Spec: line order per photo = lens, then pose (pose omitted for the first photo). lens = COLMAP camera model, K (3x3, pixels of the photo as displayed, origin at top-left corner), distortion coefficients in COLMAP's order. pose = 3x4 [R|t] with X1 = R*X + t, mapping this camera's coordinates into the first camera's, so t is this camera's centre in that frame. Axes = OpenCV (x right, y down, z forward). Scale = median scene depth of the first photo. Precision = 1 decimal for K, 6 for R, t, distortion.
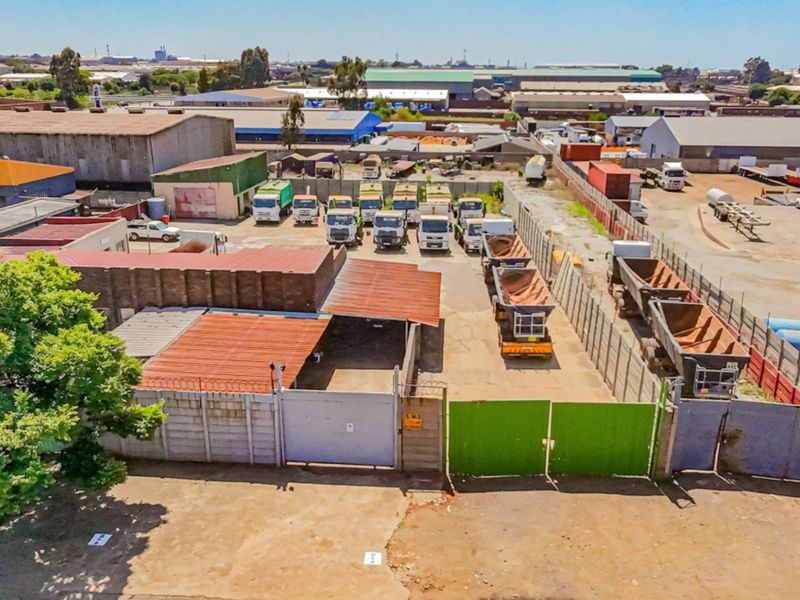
lens RADIAL K [[681.3, 0, 404.4], [0, 681.3, 298.6], [0, 0, 1]] dist [-0.012143, 0.035185]
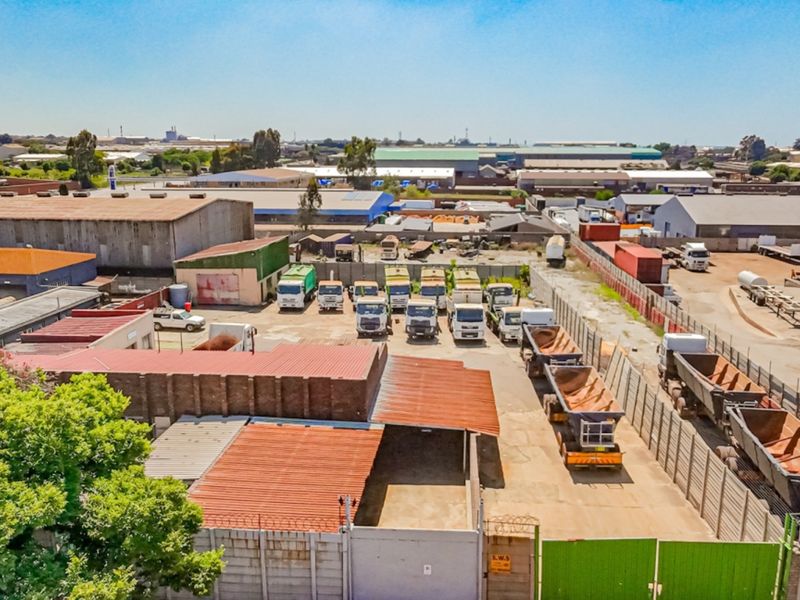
lens RADIAL K [[681.3, 0, 405.5], [0, 681.3, 300.8], [0, 0, 1]] dist [-0.012143, 0.035185]
pose [[0.999986, -0.004502, -0.002710, -0.042230], [0.004201, 0.994722, -0.102521, -0.027094], [0.003158, 0.102508, 0.994727, 0.036102]]
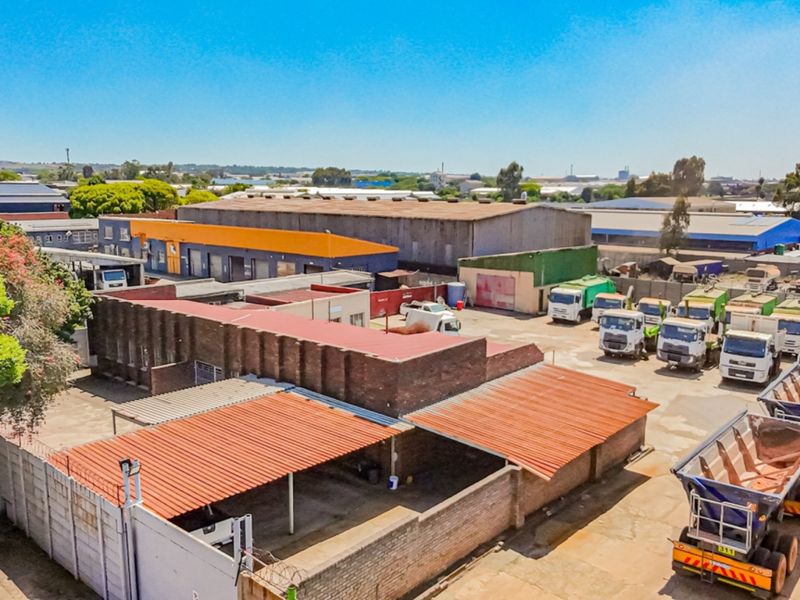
lens RADIAL K [[681.3, 0, 405.6], [0, 681.3, 302.2], [0, 0, 1]] dist [-0.012143, 0.035185]
pose [[0.805007, 0.098112, -0.585097, 0.160651], [-0.189510, 0.977086, -0.096895, -0.017420], [0.562183, 0.188883, 0.805154, 0.232119]]
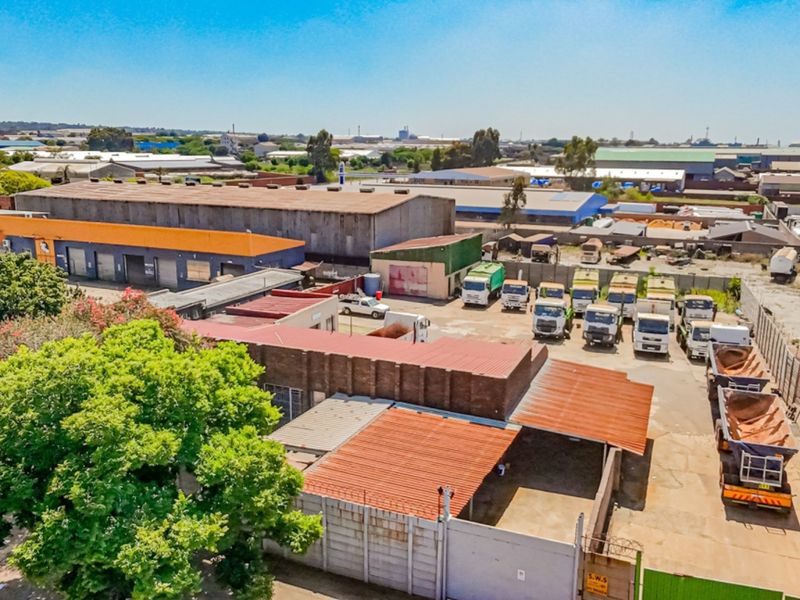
lens RADIAL K [[681.3, 0, 403.5], [0, 681.3, 299.5], [0, 0, 1]] dist [-0.012143, 0.035185]
pose [[0.947395, 0.072174, -0.311824, 0.009315], [-0.104292, 0.990684, -0.087565, -0.026872], [0.302600, 0.115479, 0.946096, 0.039199]]
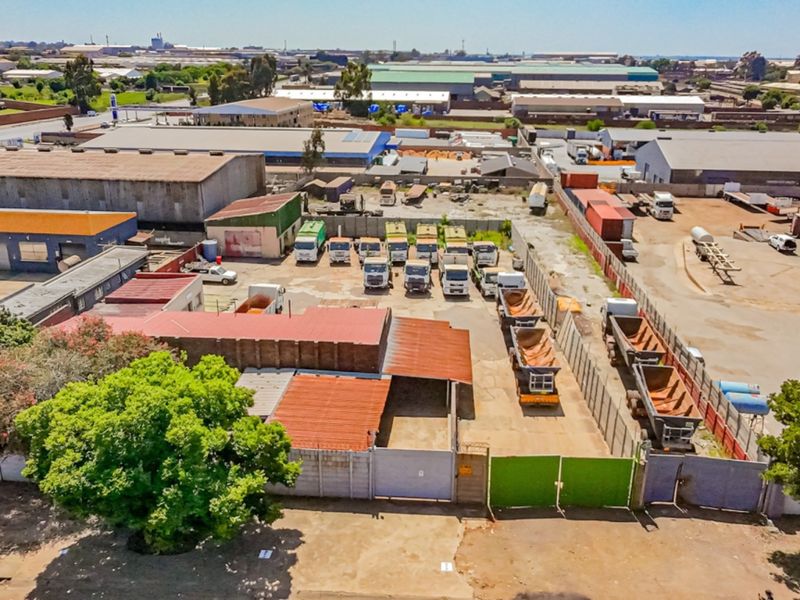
lens RADIAL K [[681.3, 0, 404.9], [0, 681.3, 298.9], [0, 0, 1]] dist [-0.012143, 0.035185]
pose [[0.999985, 0.000856, 0.005479, -0.049544], [-0.000959, 0.999824, 0.018734, -0.083706], [-0.005462, -0.018739, 0.999809, -0.174543]]
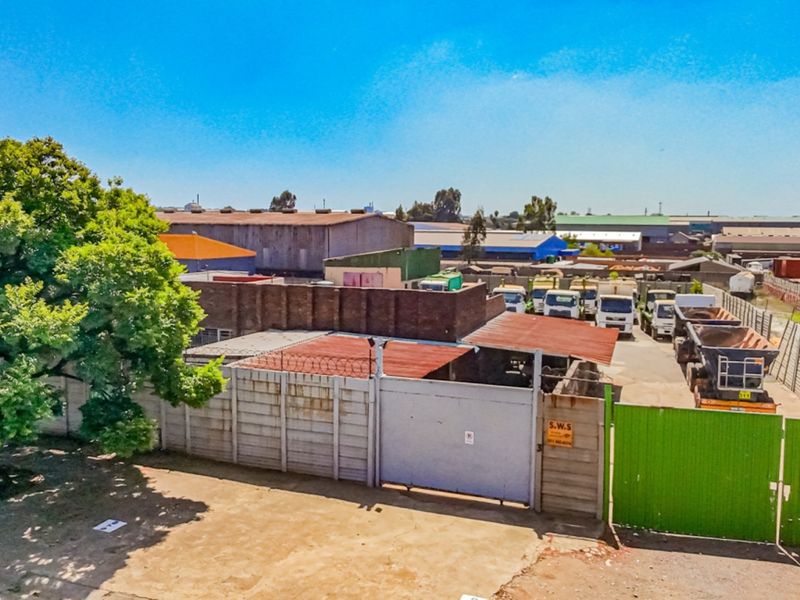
lens RADIAL K [[681.3, 0, 404.0], [0, 681.3, 299.1], [0, 0, 1]] dist [-0.012143, 0.035185]
pose [[0.962570, 0.033138, -0.269001, 0.016784], [-0.090013, 0.975250, -0.201954, 0.080336], [0.255651, 0.218608, 0.941729, 0.114111]]
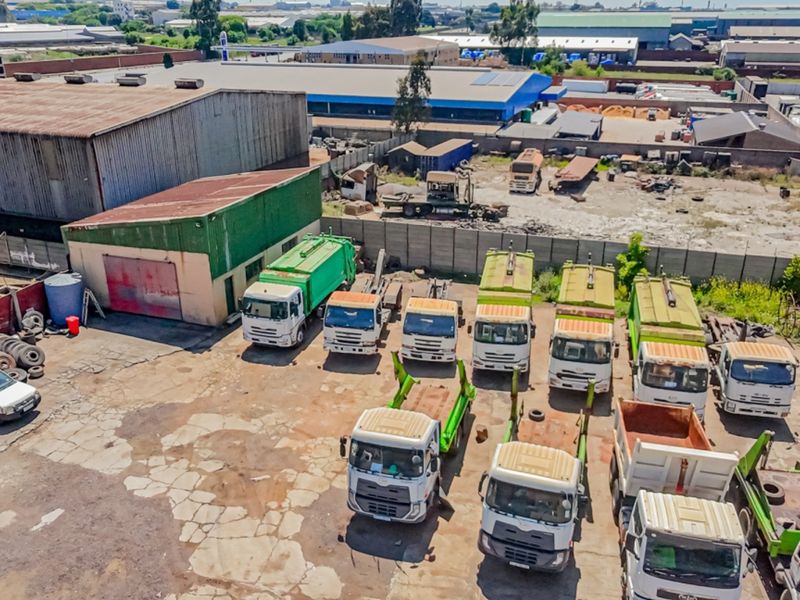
lens RADIAL K [[681.3, 0, 401.9], [0, 681.3, 302.7], [0, 0, 1]] dist [-0.012143, 0.035185]
pose [[0.971241, 0.087884, -0.221286, -0.019104], [-0.070742, 0.993930, 0.084250, -0.219228], [0.227347, -0.066173, 0.971563, 0.673231]]
